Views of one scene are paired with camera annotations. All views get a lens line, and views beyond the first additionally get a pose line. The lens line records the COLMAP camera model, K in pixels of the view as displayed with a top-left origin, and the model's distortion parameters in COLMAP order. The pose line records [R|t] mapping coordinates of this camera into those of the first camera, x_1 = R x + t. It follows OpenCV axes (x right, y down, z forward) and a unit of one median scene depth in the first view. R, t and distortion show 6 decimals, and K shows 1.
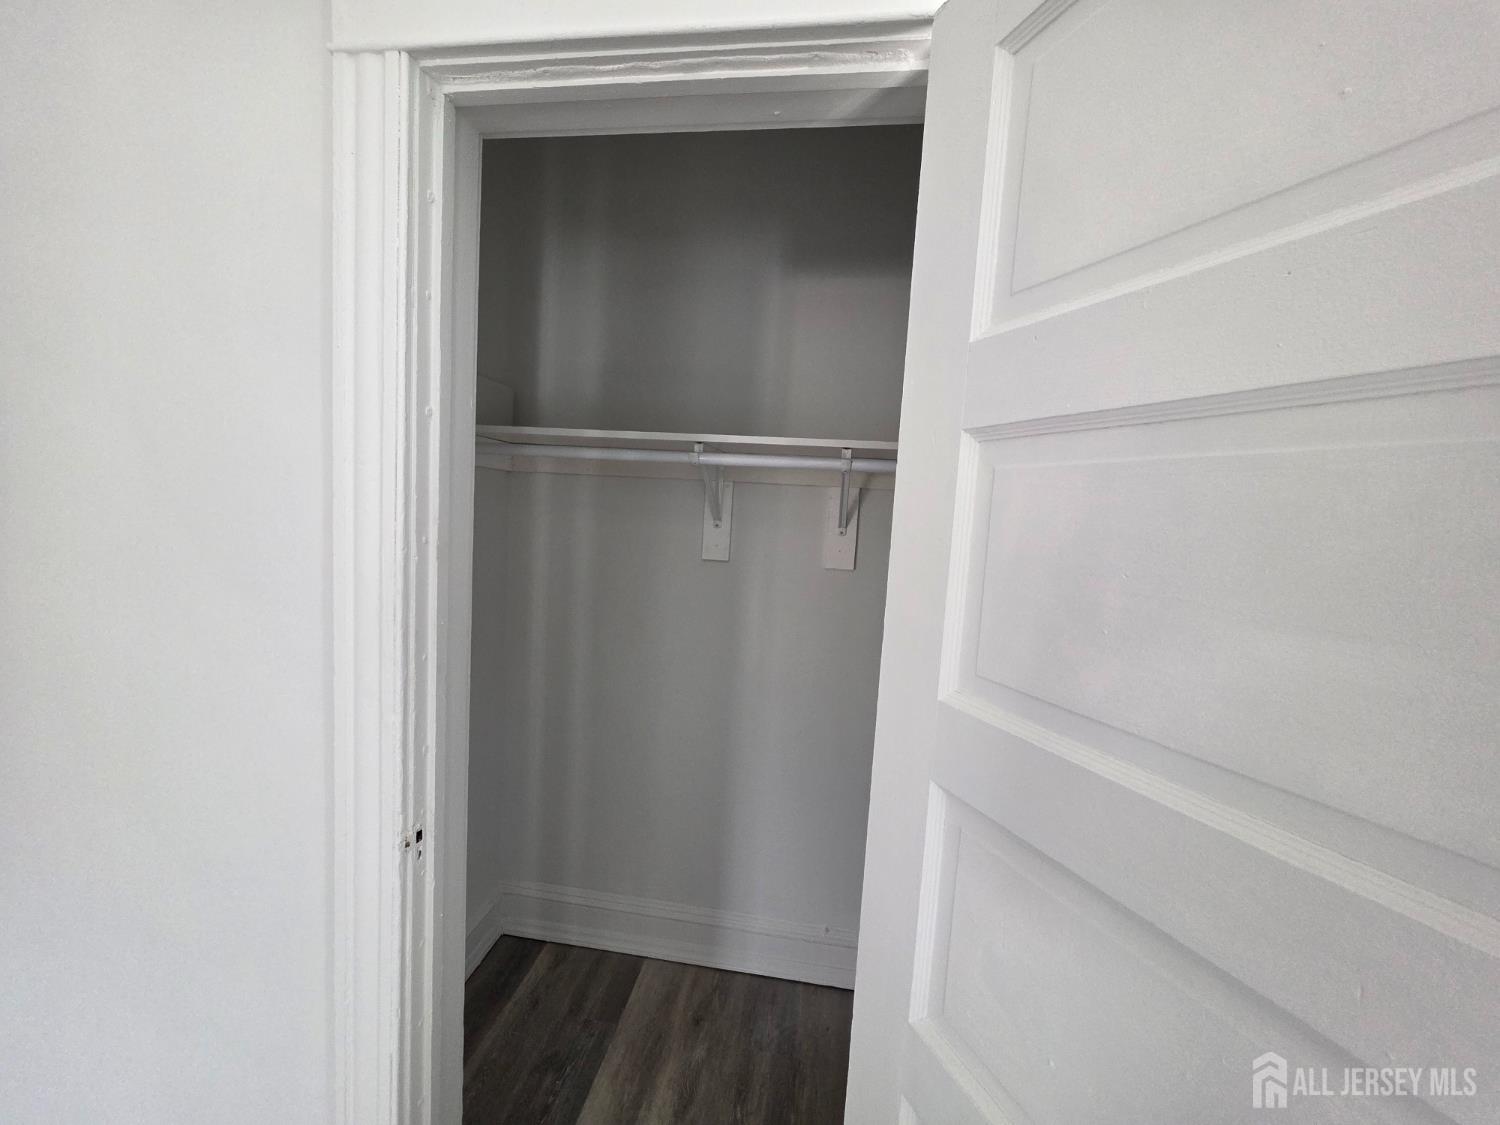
lens RADIAL K [[596.9, 0, 745.6], [0, 596.9, 563.9], [0, 0, 1]] dist [-0.000098, 0.000197]
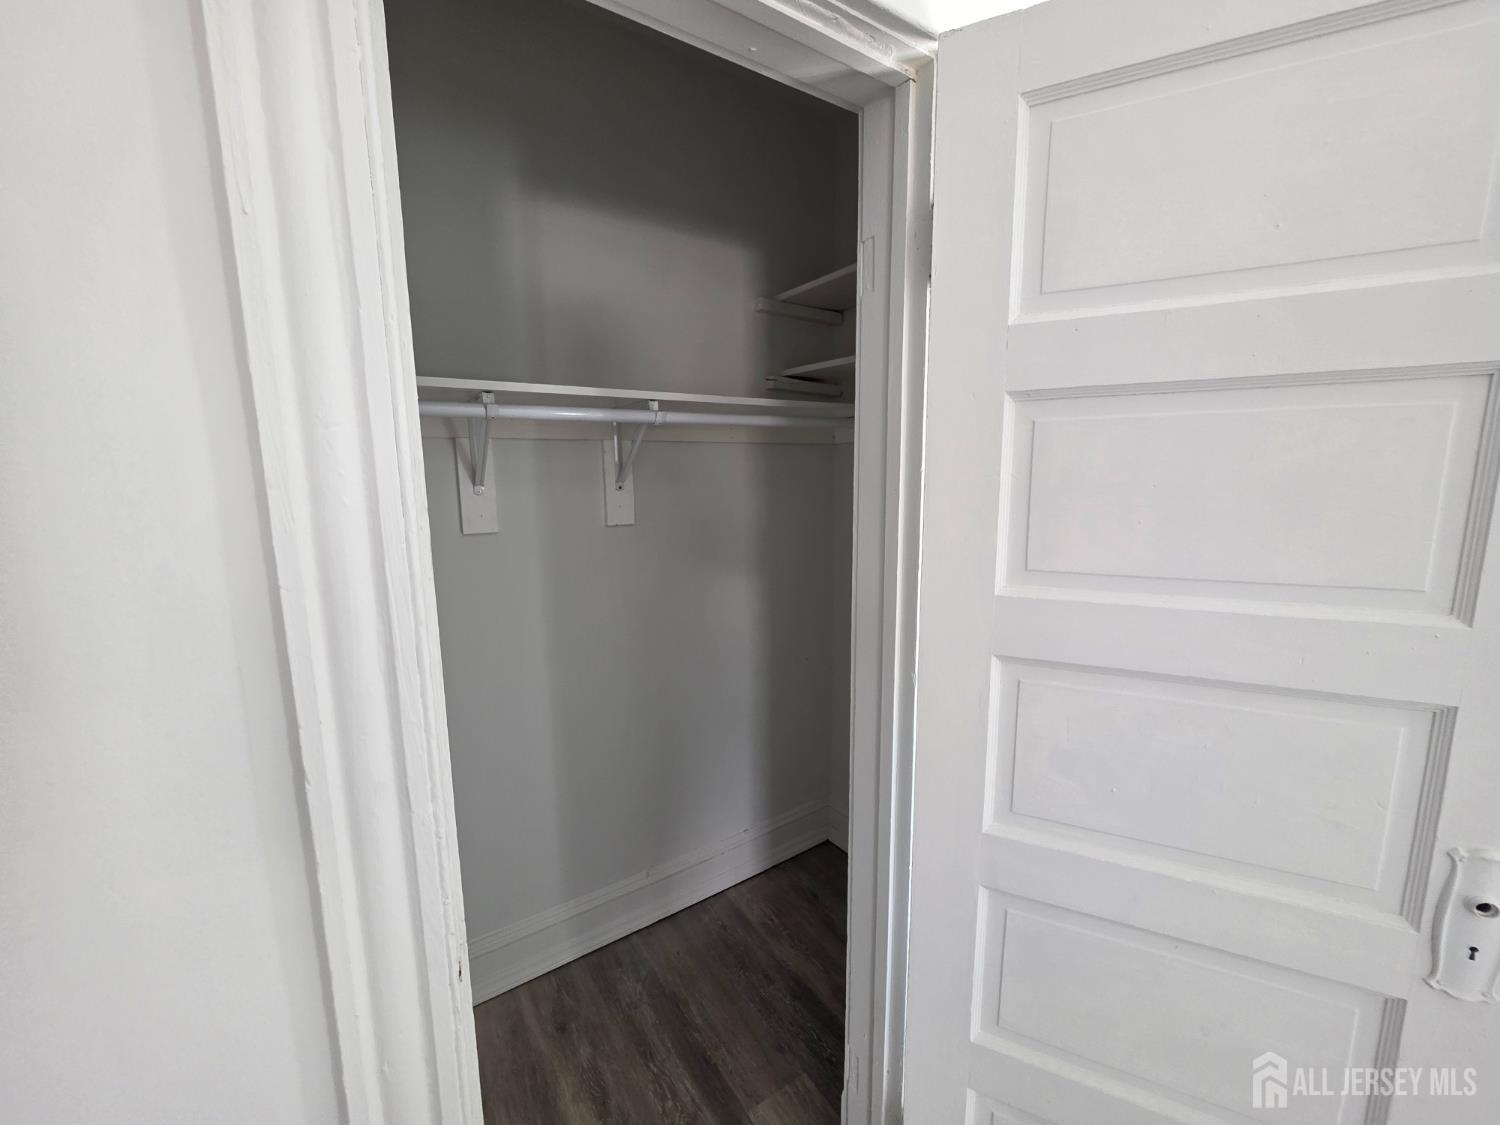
lens RADIAL K [[596.9, 0, 745.6], [0, 596.9, 563.9], [0, 0, 1]] dist [-0.000098, 0.000197]
pose [[0.744570, -0.167953, 0.646071, -0.385004], [0.114623, 0.985624, 0.124125, -0.030431], [-0.657630, -0.018365, 0.753117, 0.142632]]
